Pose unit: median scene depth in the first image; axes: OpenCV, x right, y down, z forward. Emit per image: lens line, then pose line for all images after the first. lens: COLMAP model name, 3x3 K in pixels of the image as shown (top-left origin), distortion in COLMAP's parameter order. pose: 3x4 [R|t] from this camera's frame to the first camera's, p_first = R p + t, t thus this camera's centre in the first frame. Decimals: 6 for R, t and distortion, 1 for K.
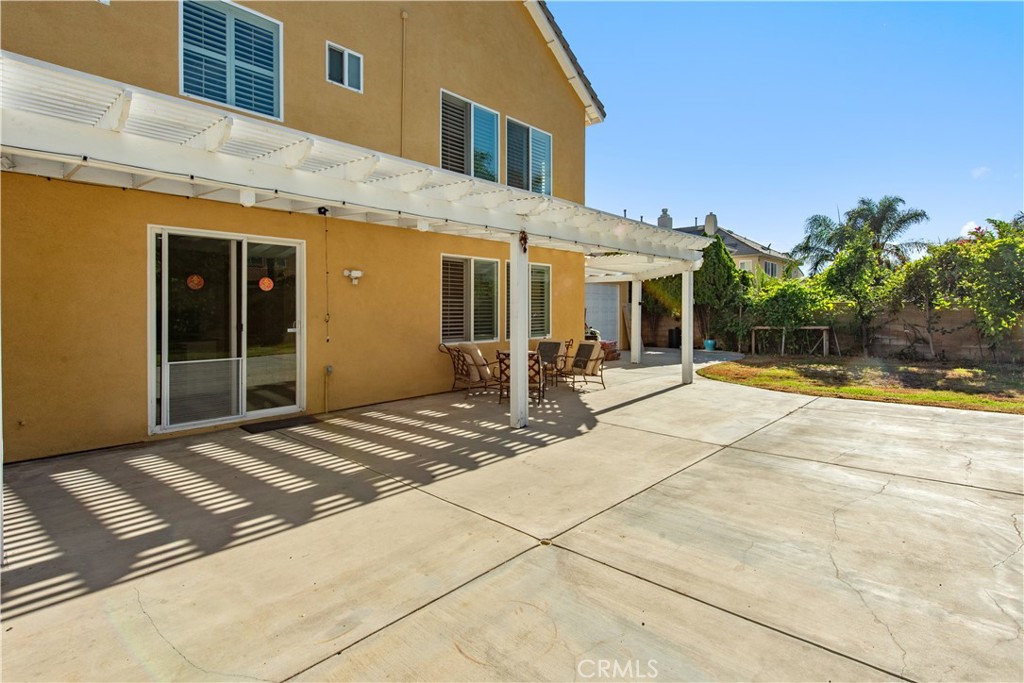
lens RADIAL K [[497.2, 0, 507.0], [0, 497.2, 312.4], [0, 0, 1]] dist [0.004771, 0.000425]
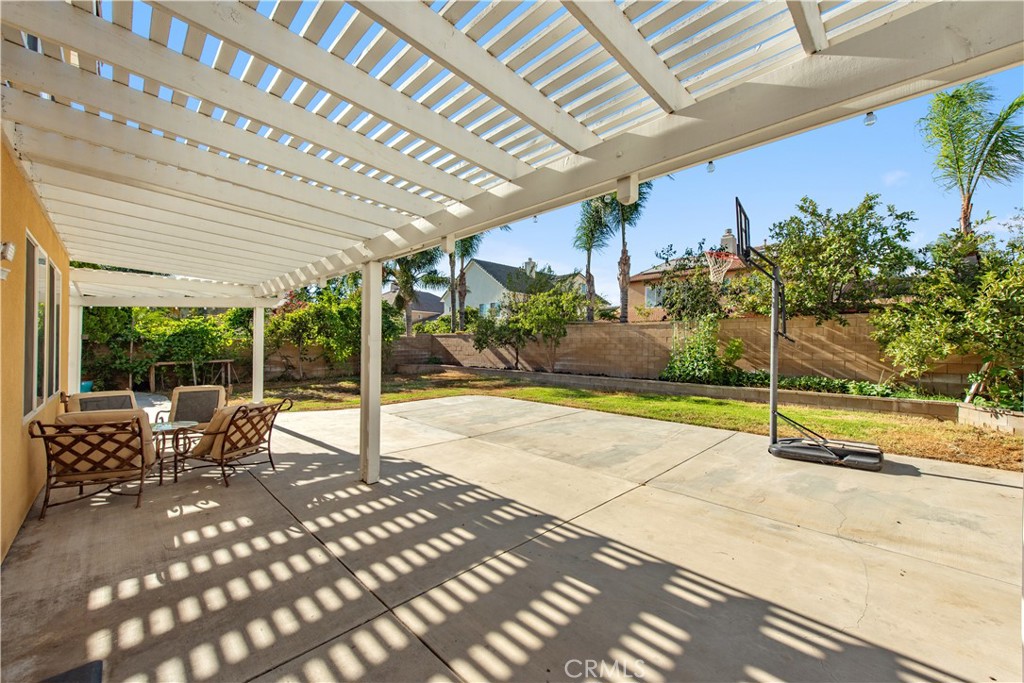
lens RADIAL K [[403.5, 0, 511.6], [0, 403.5, 341.2], [0, 0, 1]] dist [0.008930, -0.000670]
pose [[0.048152, 0.003878, 0.998833, -0.986122], [0.008048, 0.999958, -0.004270, -0.022956], [-0.998808, 0.008245, 0.048118, 1.014914]]
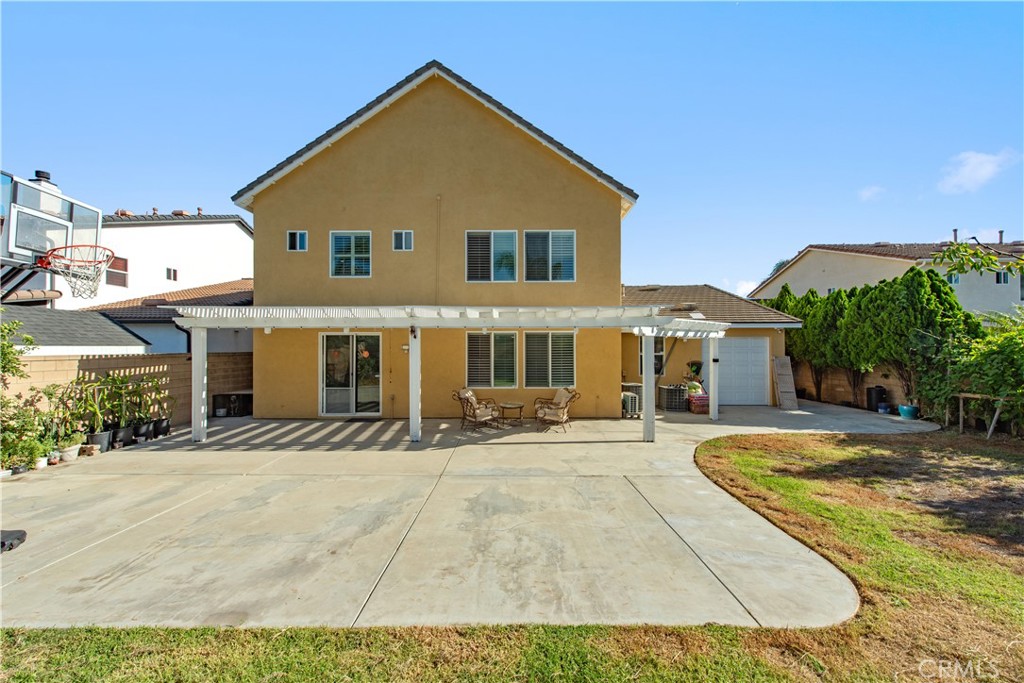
lens RADIAL K [[403.5, 0, 510.8], [0, 403.5, 345.0], [0, 0, 1]] dist [0.008930, -0.000670]
pose [[0.669401, -0.009568, -0.742840, 1.902212], [-0.003112, 0.999872, -0.015683, -0.111529], [0.742895, 0.012810, 0.669285, 0.464974]]
